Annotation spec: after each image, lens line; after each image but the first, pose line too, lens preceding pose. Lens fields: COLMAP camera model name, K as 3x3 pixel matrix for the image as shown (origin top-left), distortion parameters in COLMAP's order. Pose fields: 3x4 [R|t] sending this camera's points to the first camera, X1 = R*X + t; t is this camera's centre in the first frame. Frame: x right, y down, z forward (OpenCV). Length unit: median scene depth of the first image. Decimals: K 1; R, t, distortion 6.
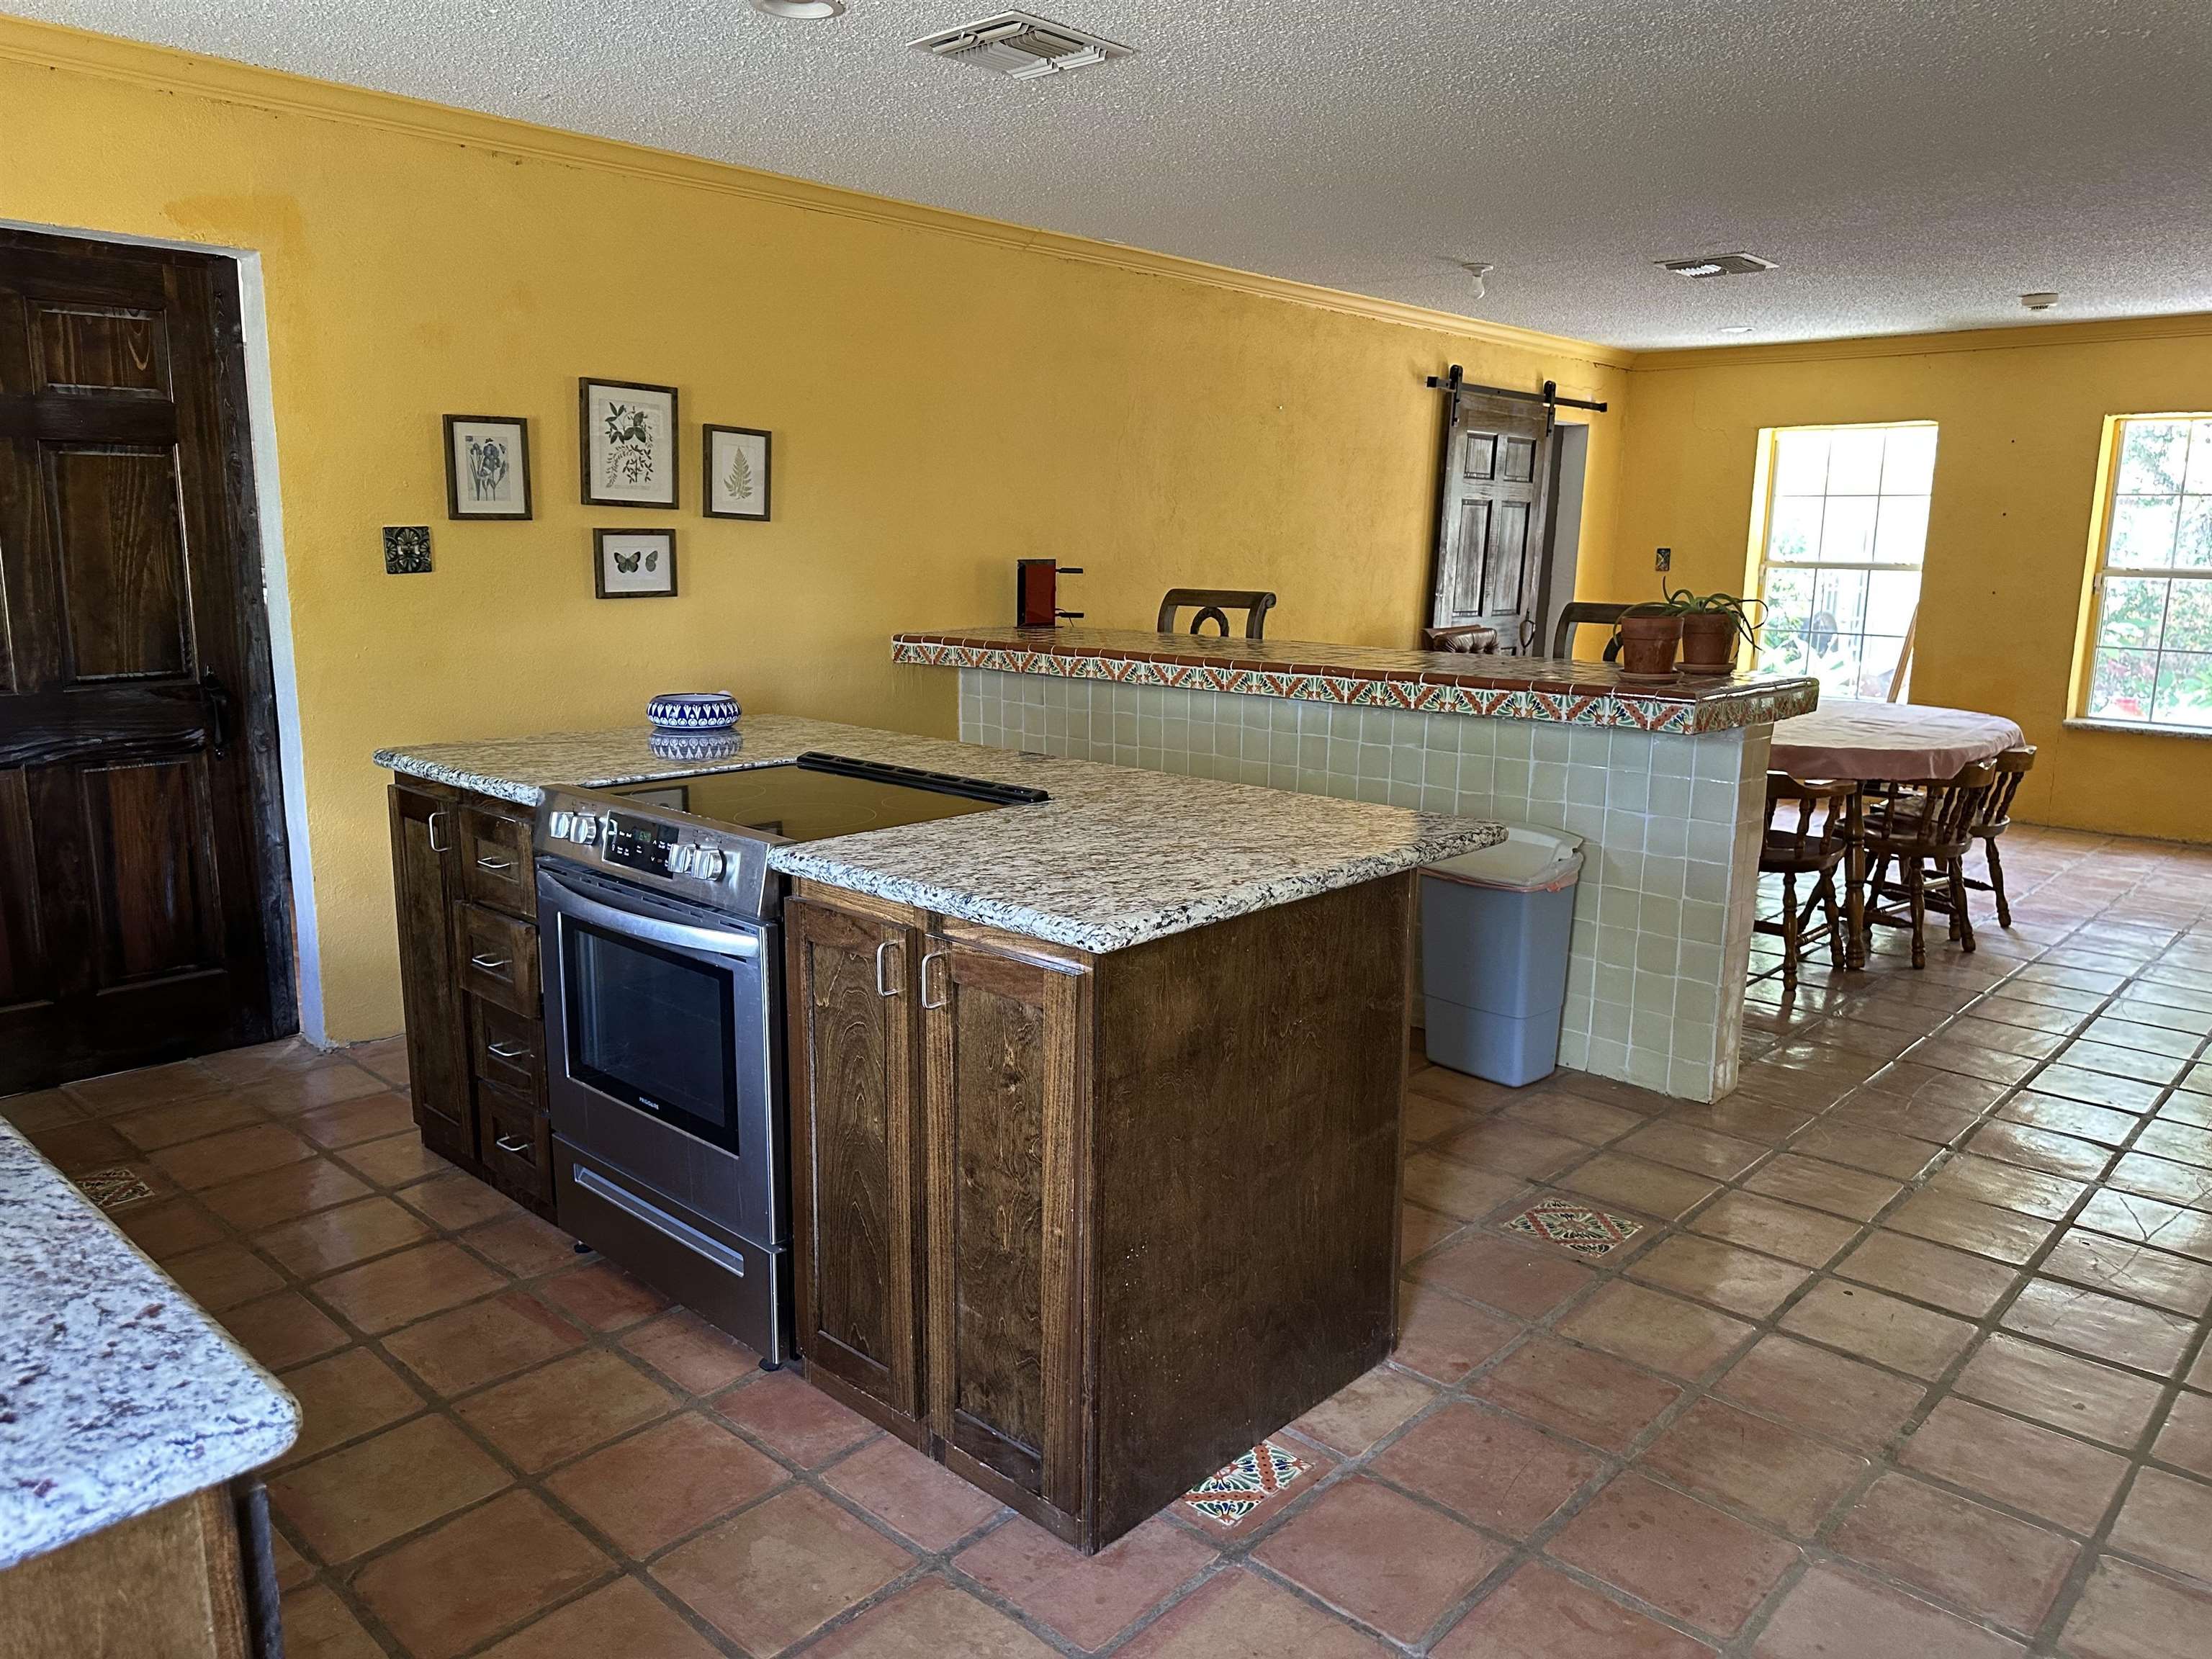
lens RADIAL K [[1560.2, 0, 1107.0], [0, 1560.2, 826.5], [0, 0, 1]] dist [-0.001997, -0.000753]
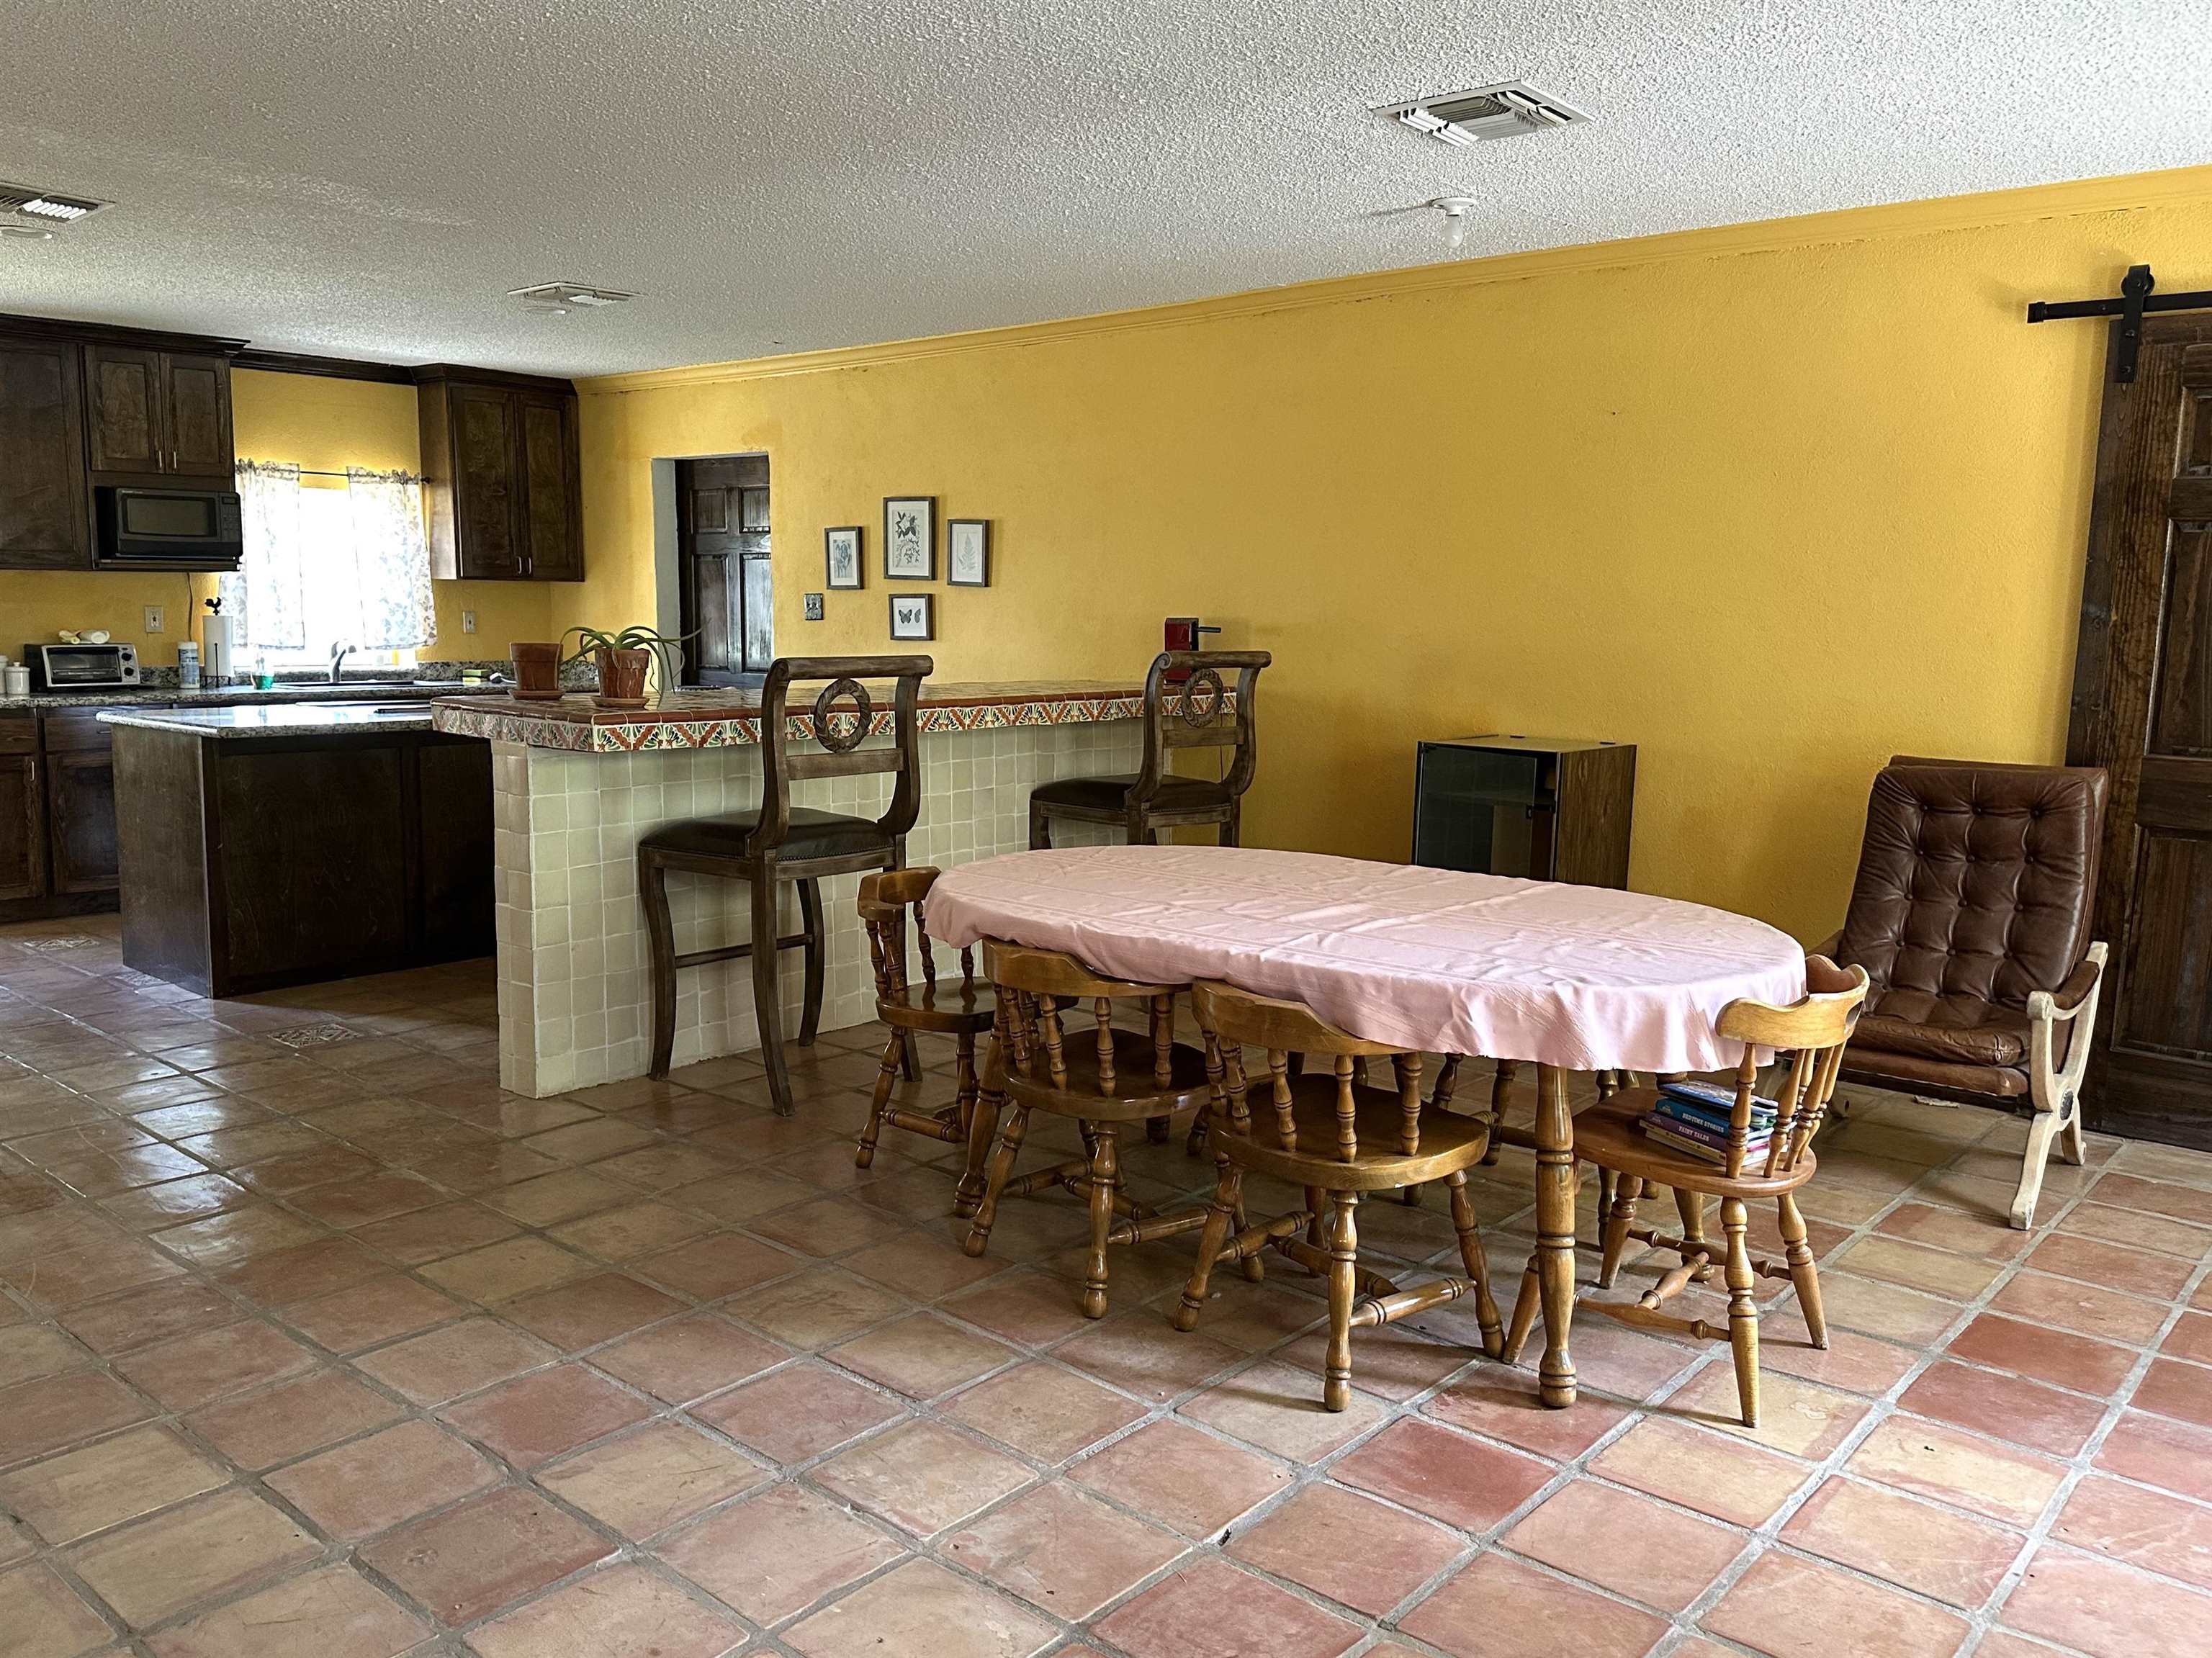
lens RADIAL K [[1560.1, 0, 1107.4], [0, 1560.1, 835.1], [0, 0, 1]] dist [-0.001997, -0.000753]
pose [[0.087051, 0.107702, -0.990365, 1.190021], [-0.211065, 0.973564, 0.087323, -0.135029], [0.973588, 0.201429, 0.107482, 1.054731]]
